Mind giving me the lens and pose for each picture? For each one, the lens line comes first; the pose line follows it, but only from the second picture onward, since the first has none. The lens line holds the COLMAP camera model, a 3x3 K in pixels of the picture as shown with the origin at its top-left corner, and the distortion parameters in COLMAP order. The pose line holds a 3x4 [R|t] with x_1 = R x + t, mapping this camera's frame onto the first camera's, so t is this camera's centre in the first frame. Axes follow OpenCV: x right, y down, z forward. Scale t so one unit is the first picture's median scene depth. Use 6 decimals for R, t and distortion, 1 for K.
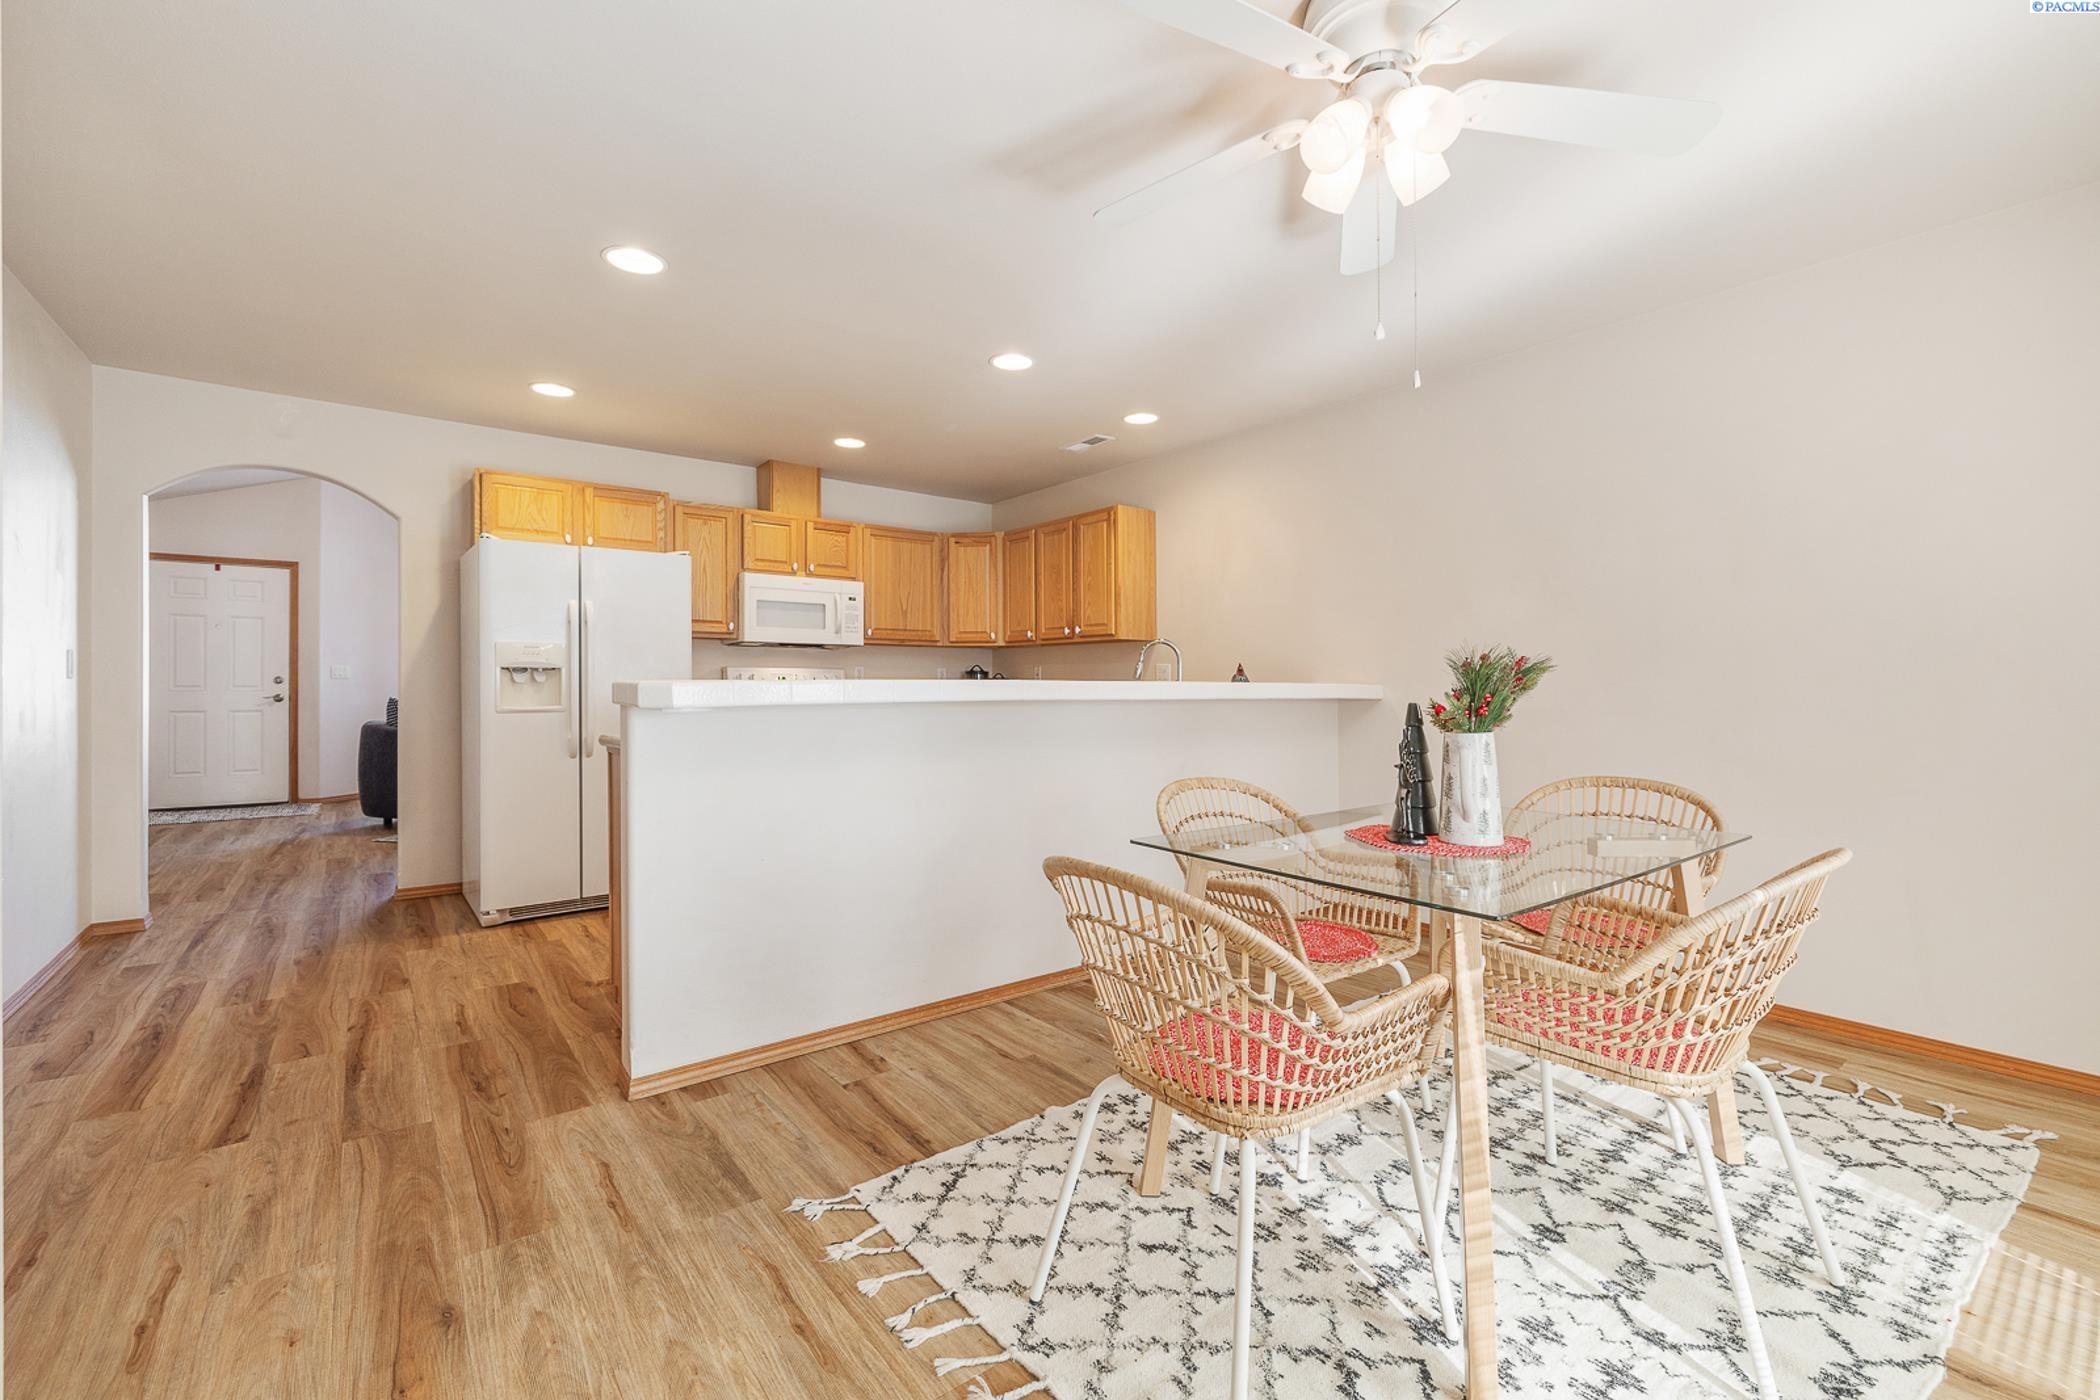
lens RADIAL K [[891.5, 0, 1058.2], [0, 891.5, 689.0], [0, 0, 1]] dist [0.002787, -0.000636]
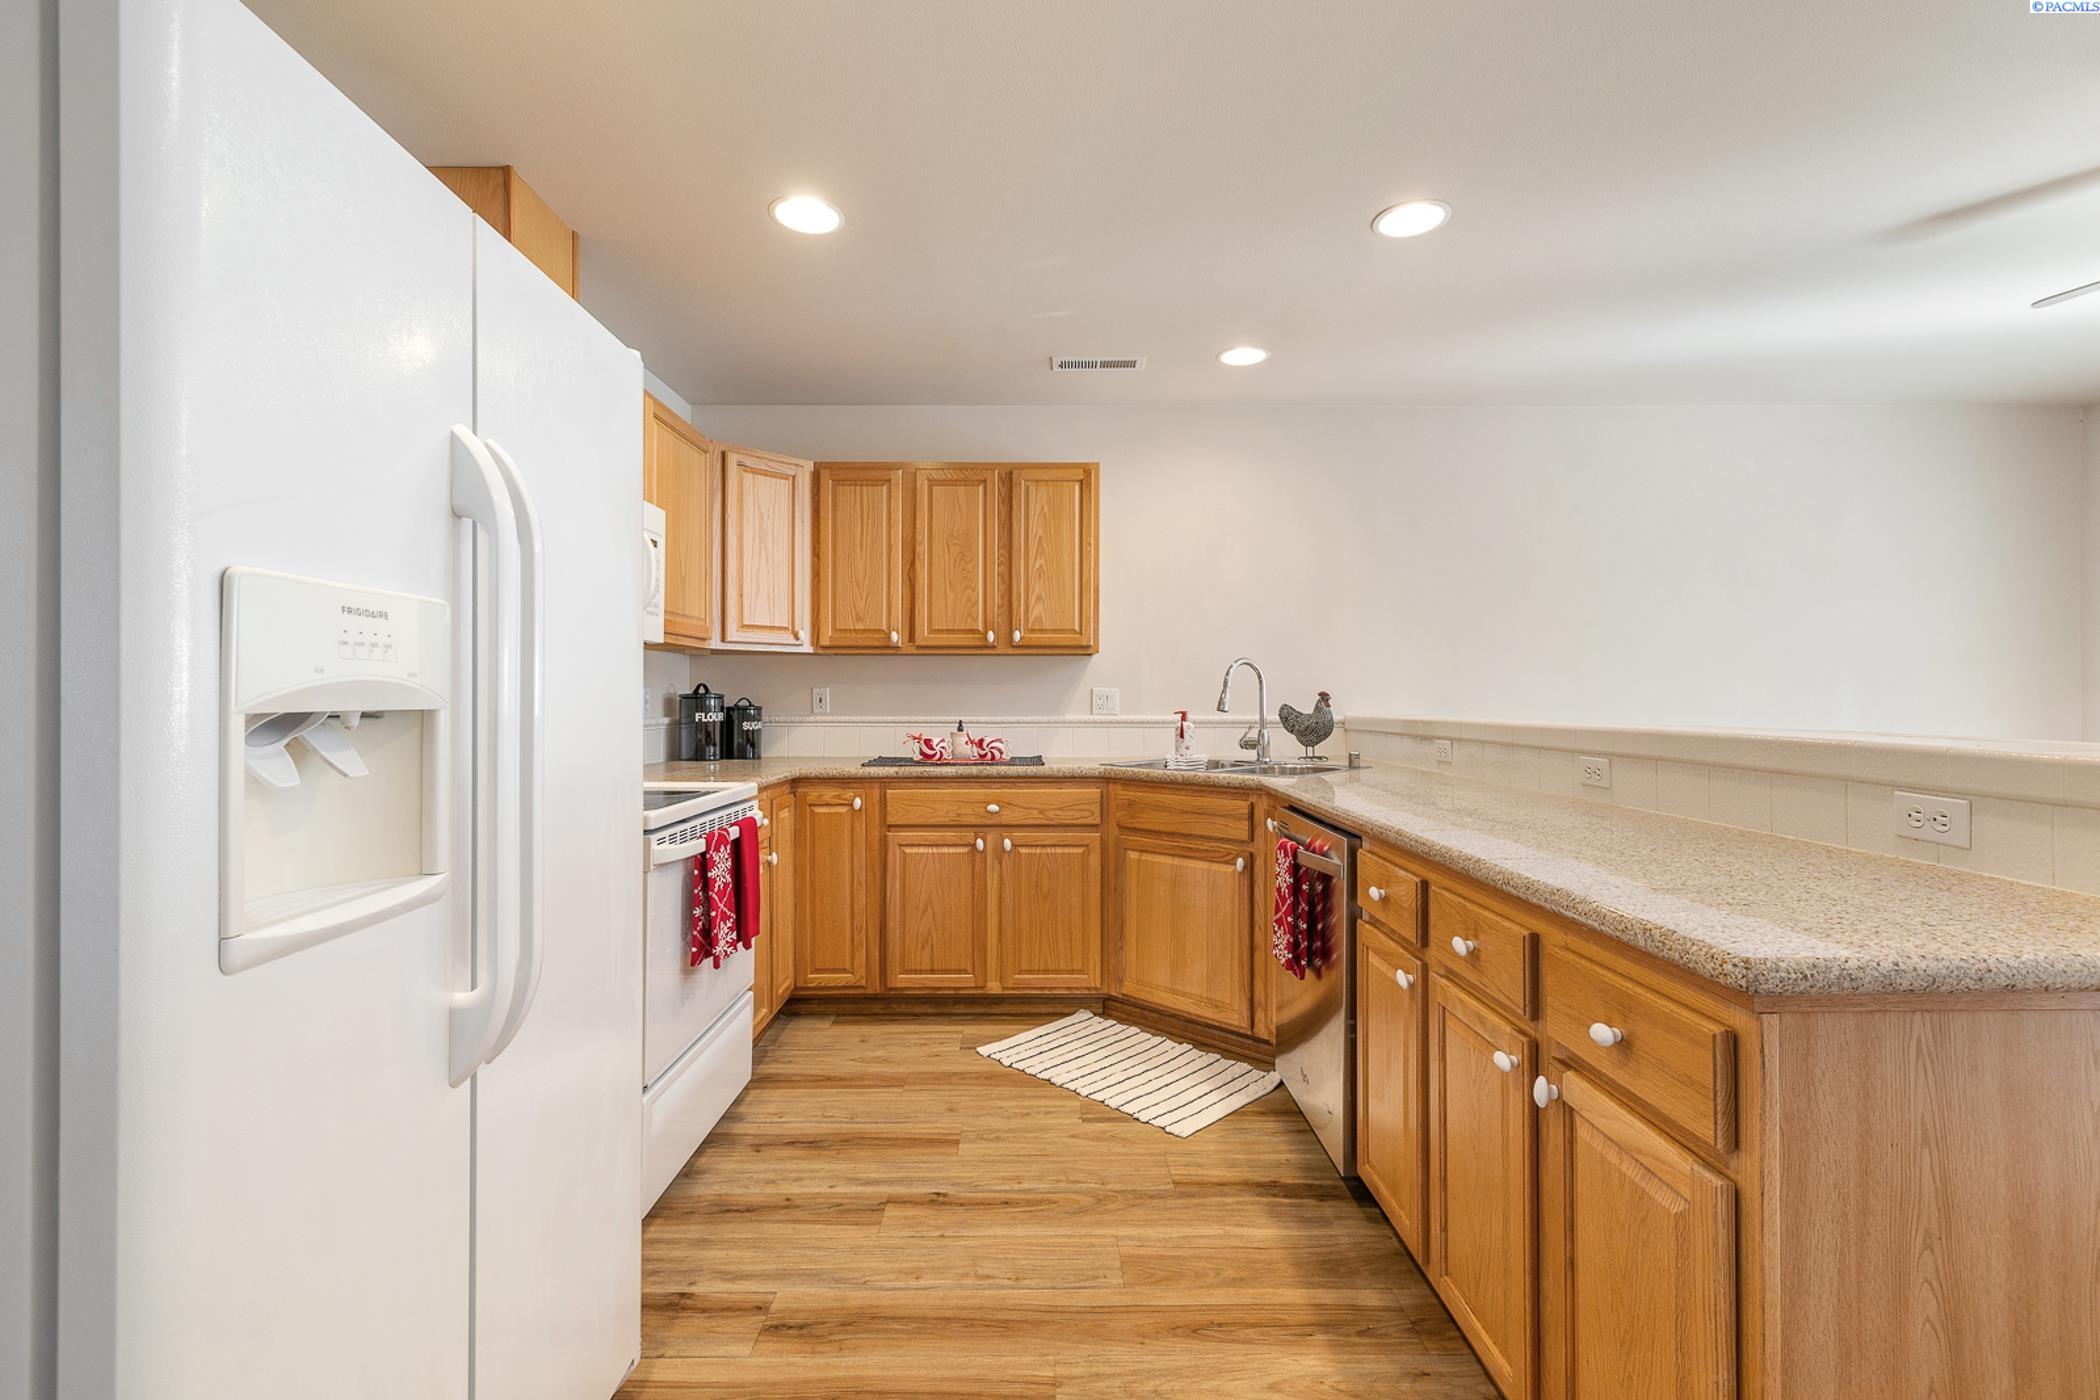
lens RADIAL K [[905.5, 0, 1056.9], [0, 905.5, 695.2], [0, 0, 1]] dist [0.000902, -0.000234]
pose [[0.604094, -0.001012, 0.796912, -0.642639], [0.004095, 0.999990, -0.001835, -0.026242], [-0.796902, 0.004372, 0.604093, 0.729123]]
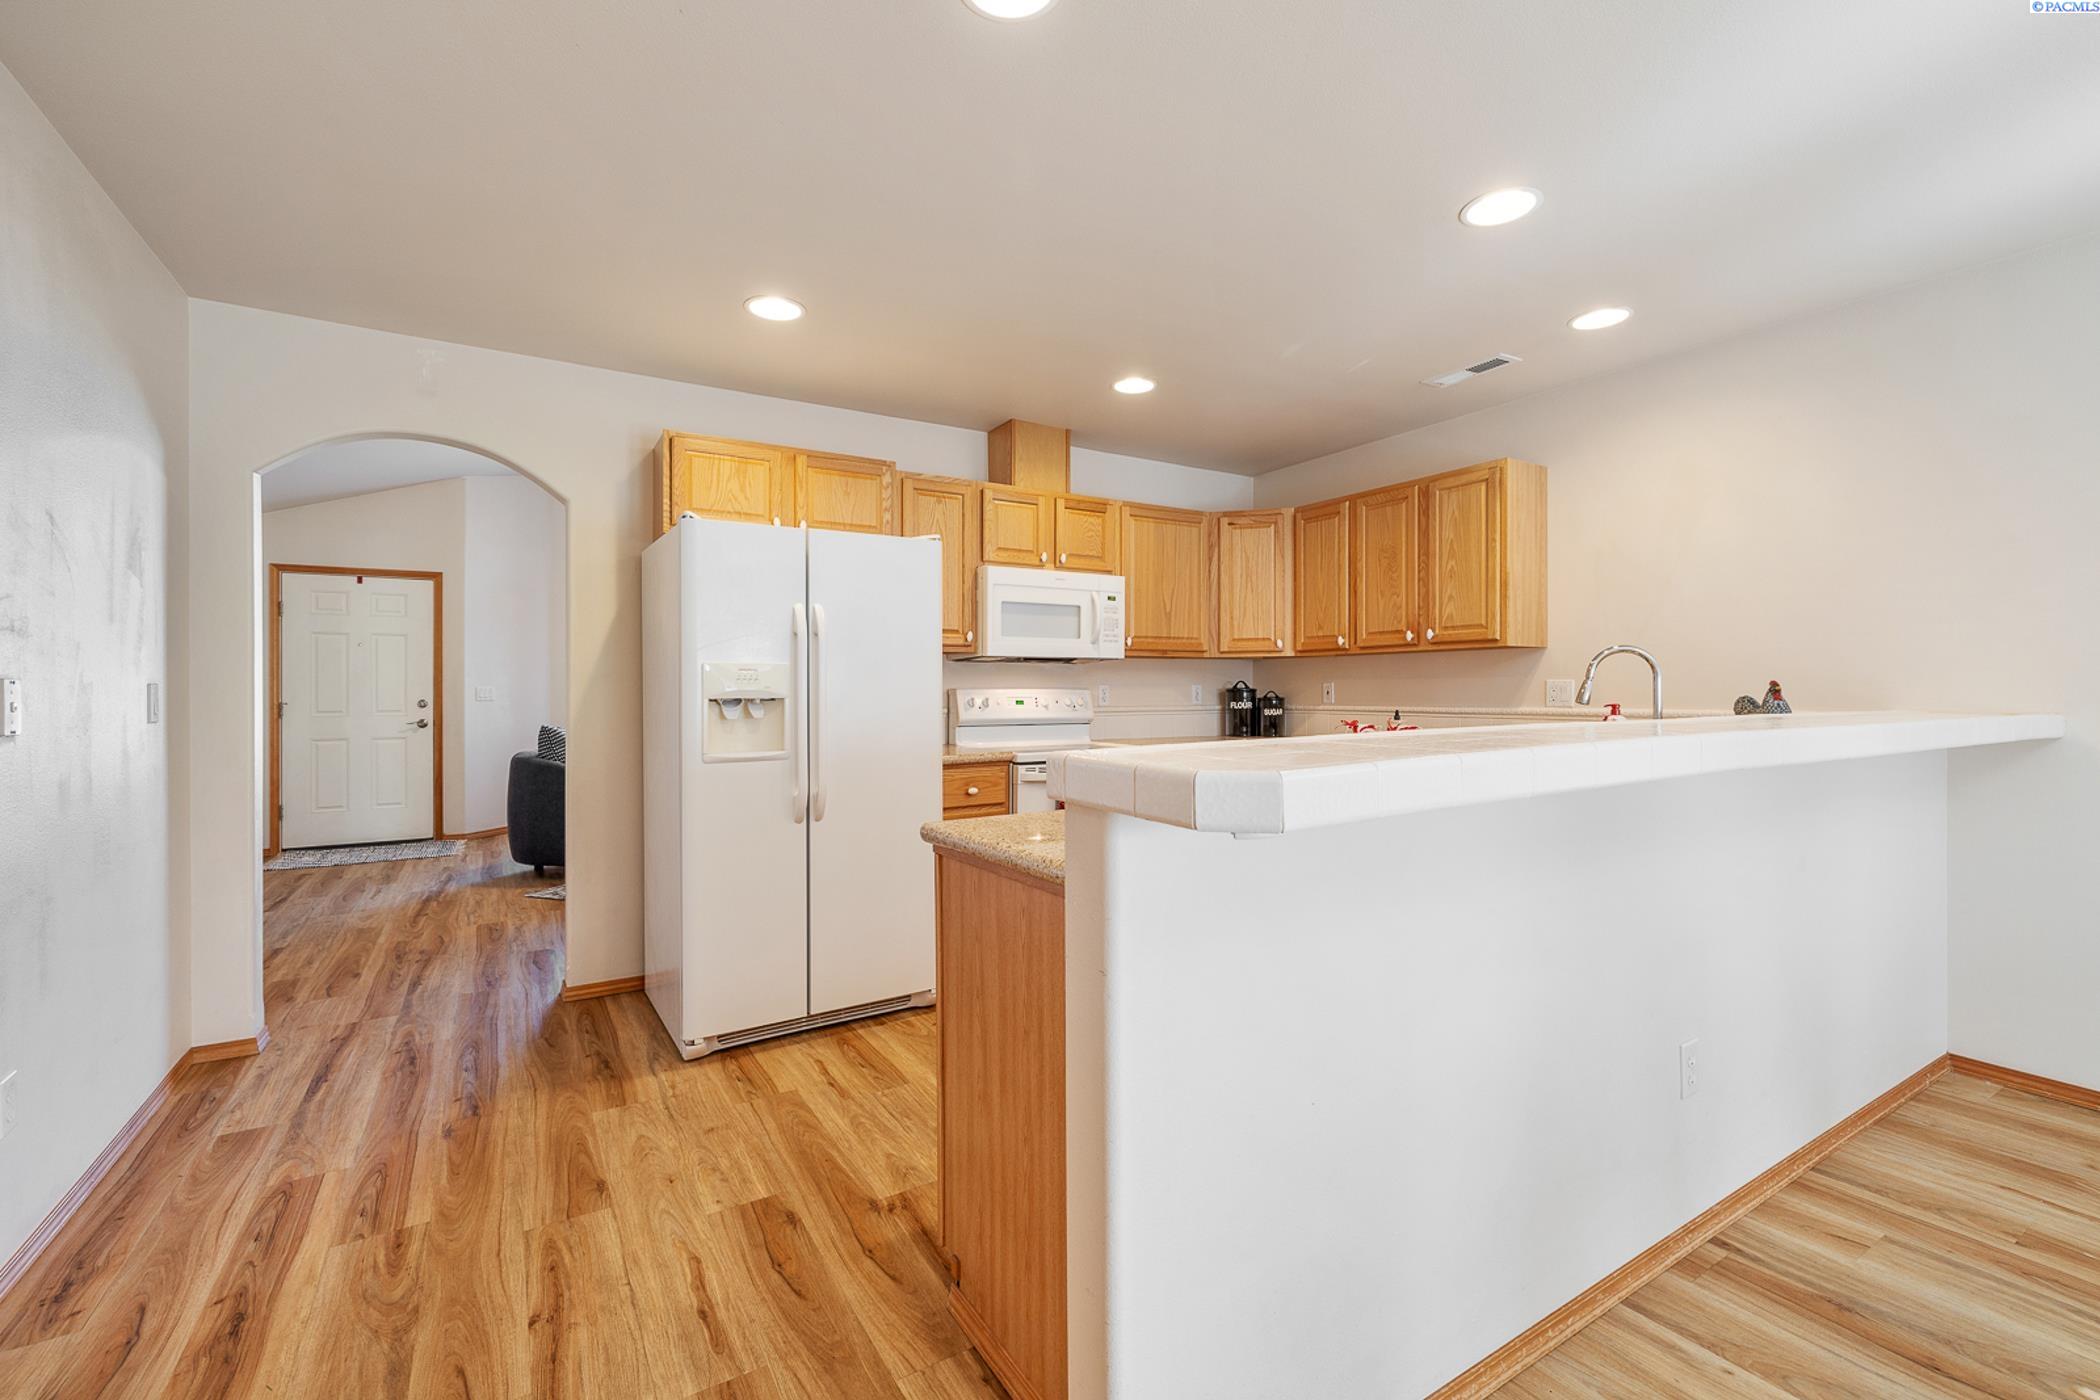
lens RADIAL K [[891.5, 0, 1058.2], [0, 891.5, 689.0], [0, 0, 1]] dist [0.002787, -0.000636]
pose [[0.995008, -0.009455, -0.099350, -0.262484], [0.008860, 0.999940, -0.006433, -0.024214], [0.099405, 0.005521, 0.995032, 0.303139]]
